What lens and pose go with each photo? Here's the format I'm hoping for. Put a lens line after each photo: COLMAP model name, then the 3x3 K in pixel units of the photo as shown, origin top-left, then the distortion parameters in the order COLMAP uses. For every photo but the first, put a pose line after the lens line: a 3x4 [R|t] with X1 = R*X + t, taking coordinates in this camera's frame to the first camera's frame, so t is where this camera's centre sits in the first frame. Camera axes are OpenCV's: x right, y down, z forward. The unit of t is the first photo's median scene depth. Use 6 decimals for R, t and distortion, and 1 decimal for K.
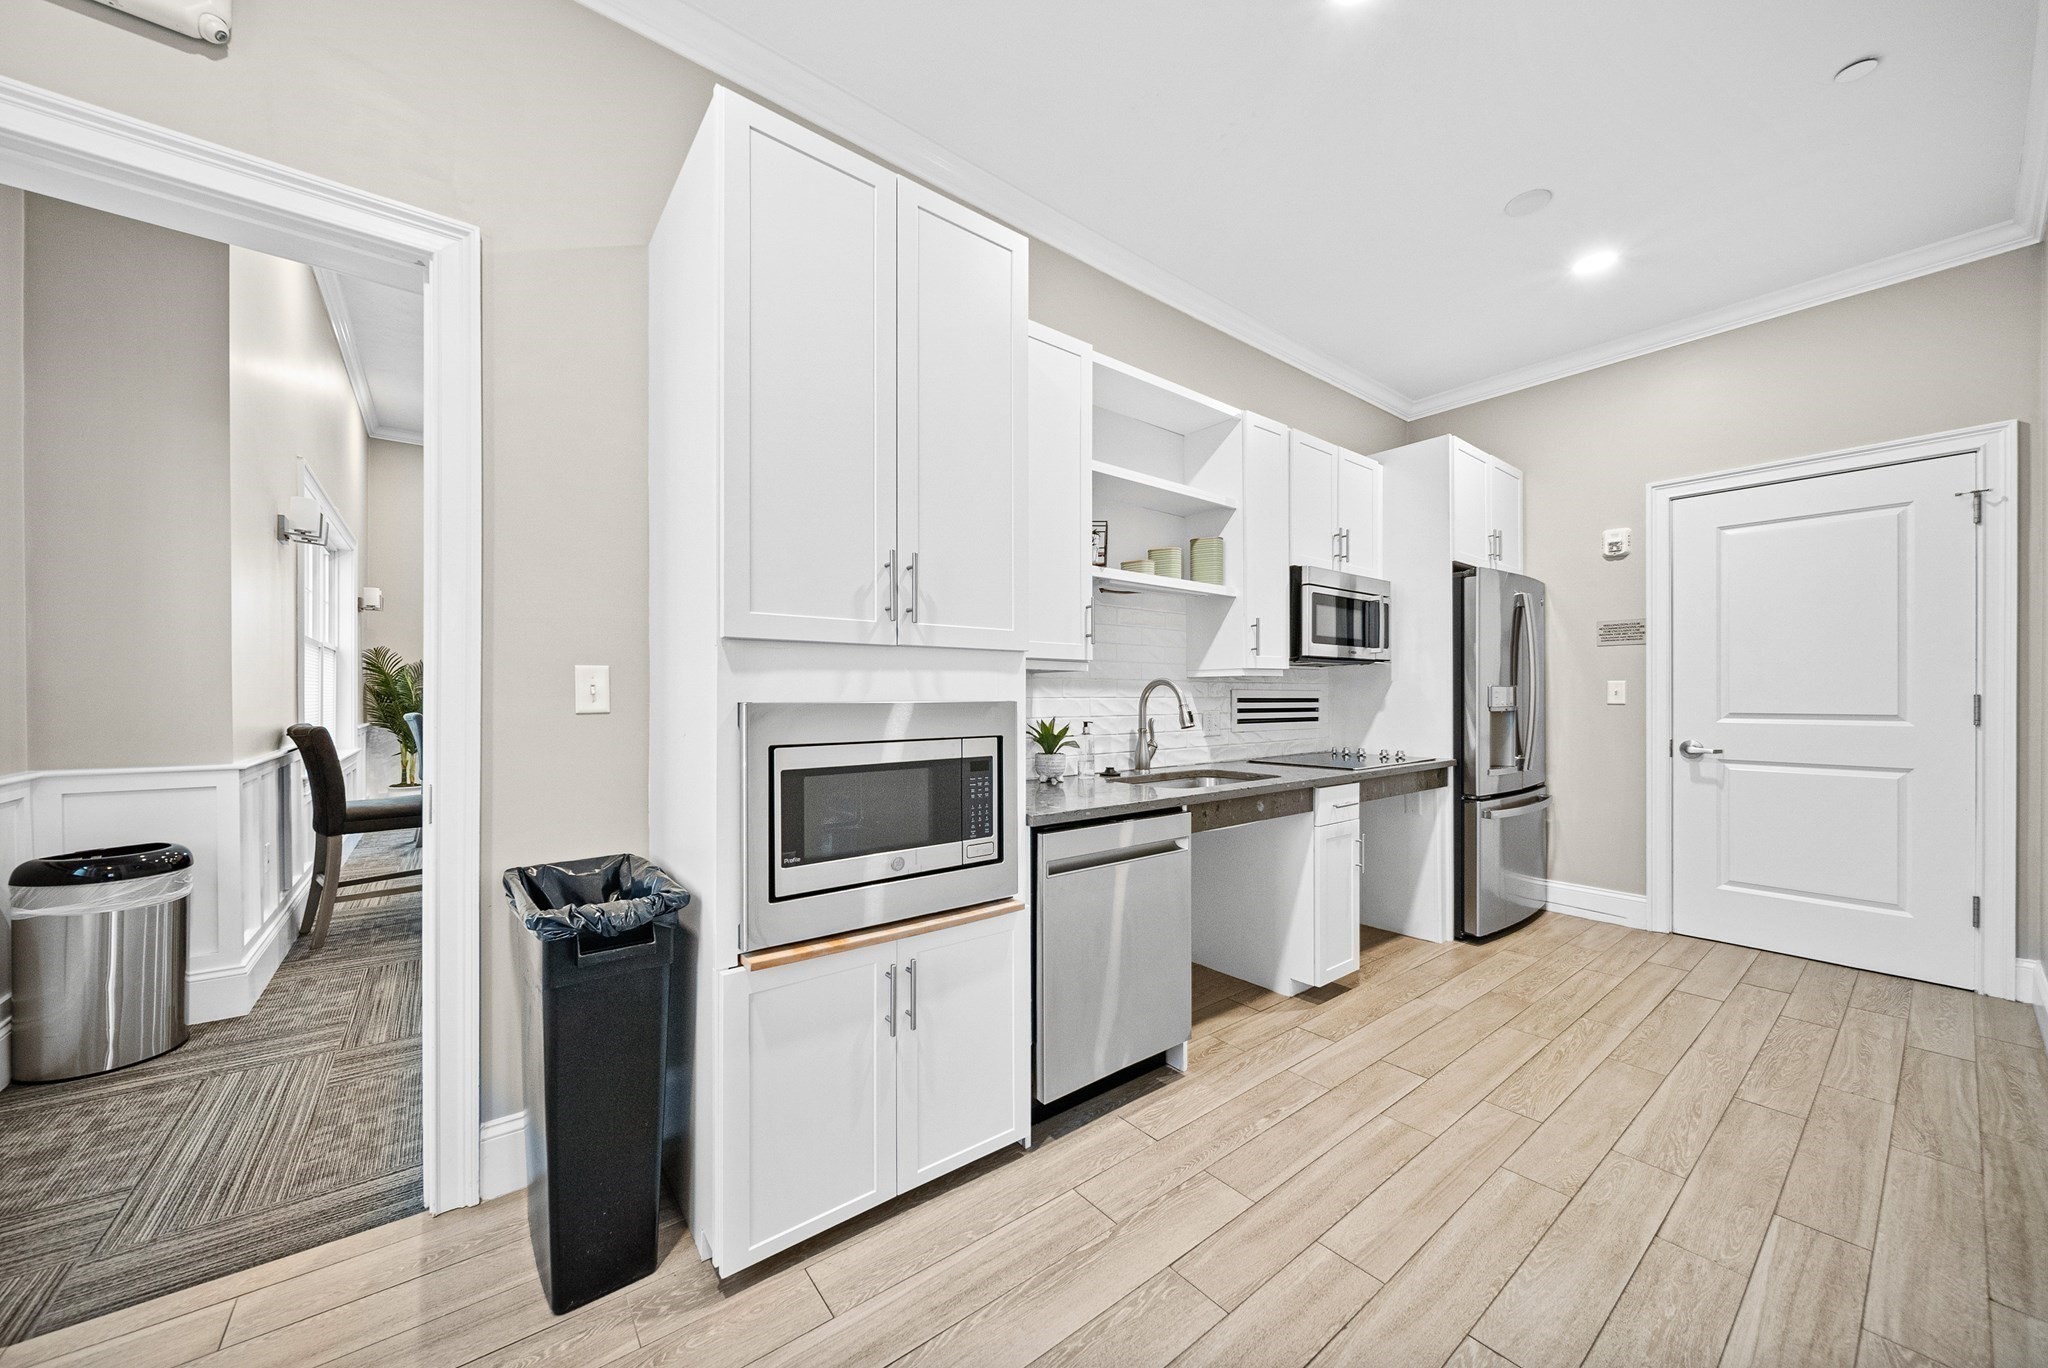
lens RADIAL K [[729.6, 0, 1024.0], [0, 729.6, 684.0], [0, 0, 1]] dist [0.000695, 0.000014]
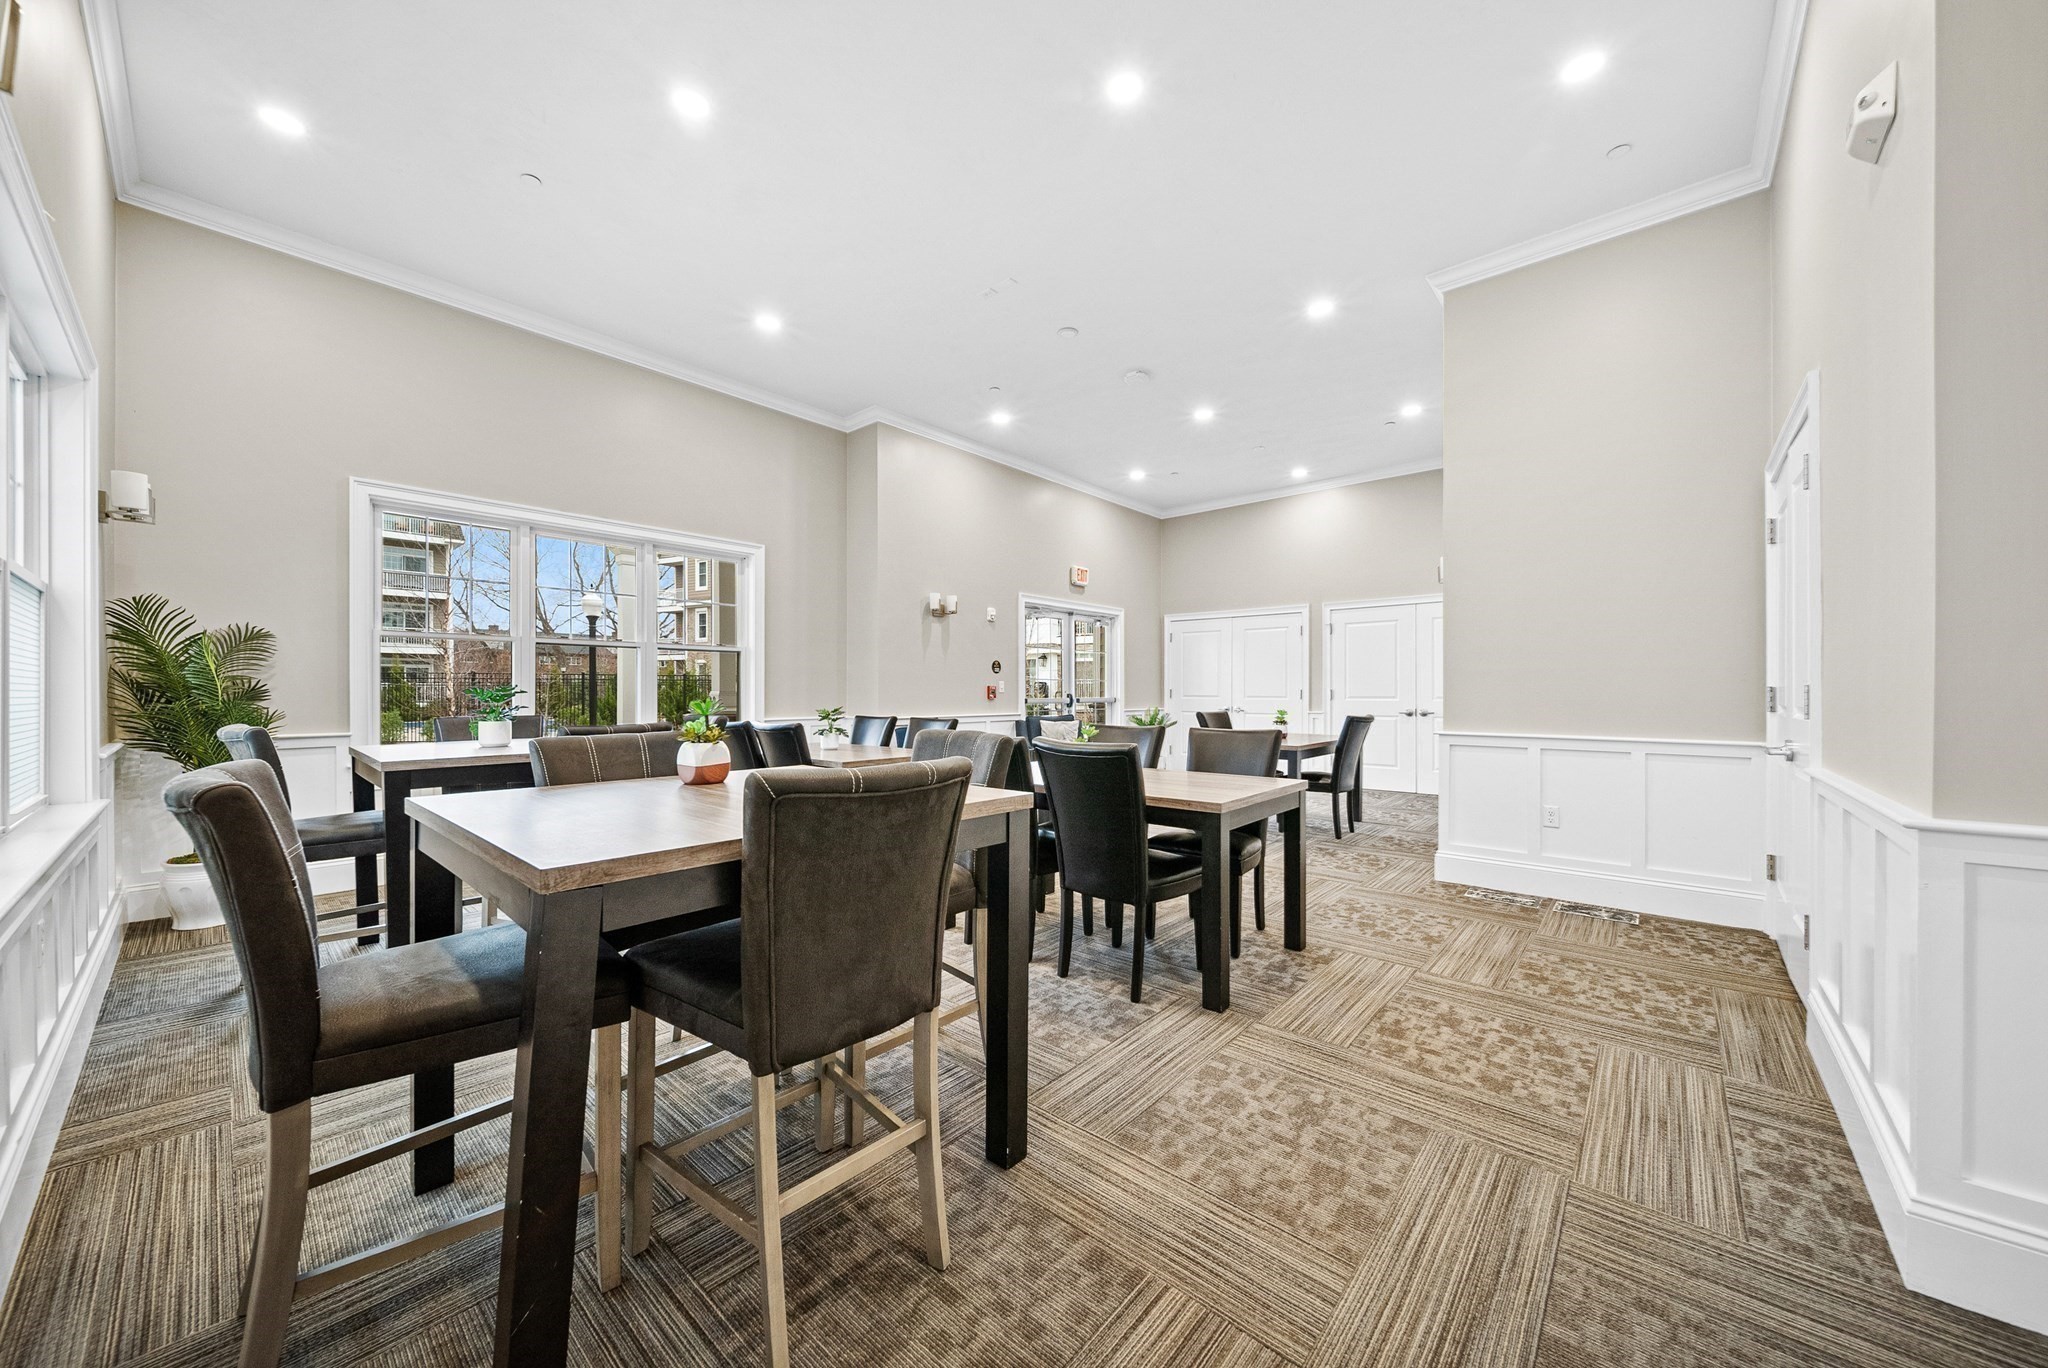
lens RADIAL K [[729.6, 0, 1024.0], [0, 729.6, 684.0], [0, 0, 1]] dist [0.000695, 0.000014]
pose [[0.983918, -0.001198, 0.178618, -0.363753], [0.000726, 0.999996, 0.002708, 0.010446], [-0.178620, -0.002535, 0.983915, 0.381076]]
